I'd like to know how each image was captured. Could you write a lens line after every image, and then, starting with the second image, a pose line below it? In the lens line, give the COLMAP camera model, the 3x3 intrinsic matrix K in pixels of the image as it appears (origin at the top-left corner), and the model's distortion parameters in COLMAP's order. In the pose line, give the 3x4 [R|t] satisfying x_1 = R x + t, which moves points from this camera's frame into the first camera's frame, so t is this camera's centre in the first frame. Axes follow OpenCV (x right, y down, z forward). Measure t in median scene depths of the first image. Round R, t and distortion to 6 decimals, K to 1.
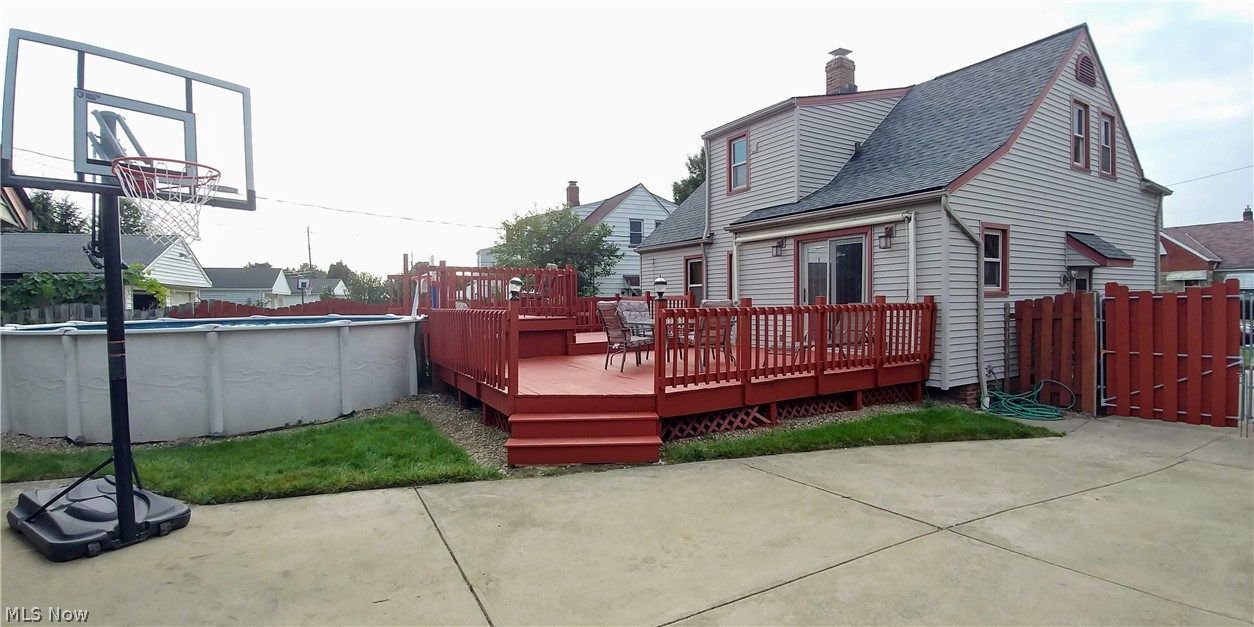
lens RADIAL K [[566.8, 0, 627.0], [0, 566.8, 313.5], [0, 0, 1]] dist [0.001135, 0.000003]
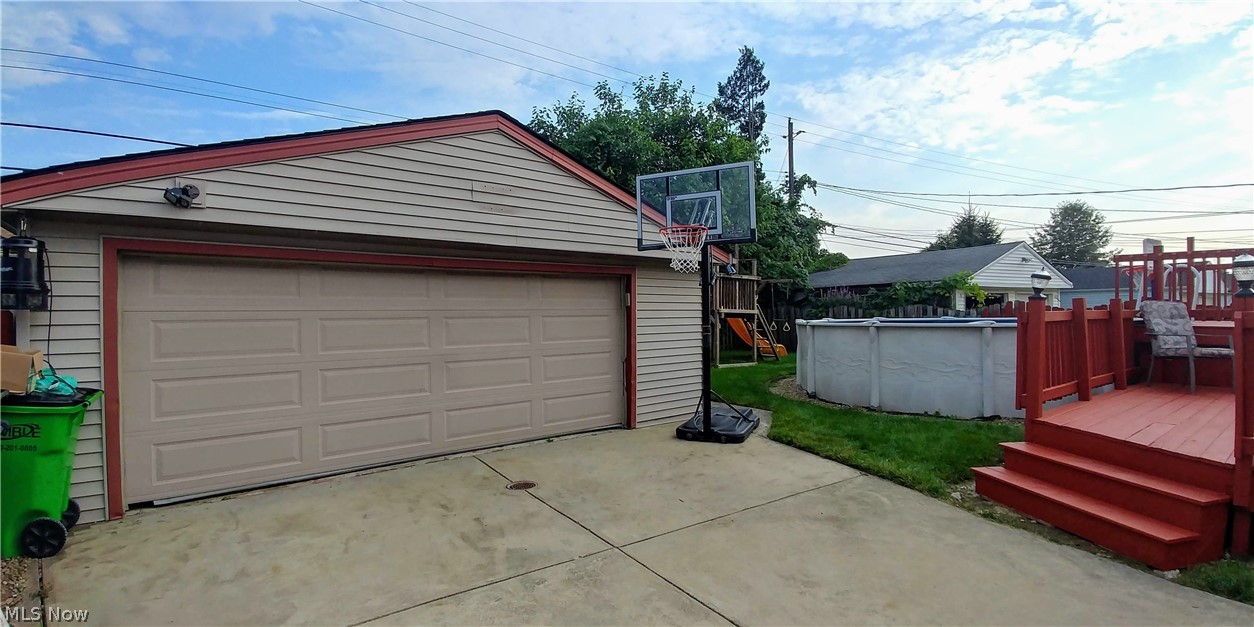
lens RADIAL K [[566.8, 0, 627.0], [0, 566.8, 313.5], [0, 0, 1]] dist [0.001135, 0.000003]
pose [[0.117157, 0.013257, -0.993025, 0.410119], [-0.014410, 0.999828, 0.011648, -0.003911], [0.993009, 0.012944, 0.117328, 0.264491]]
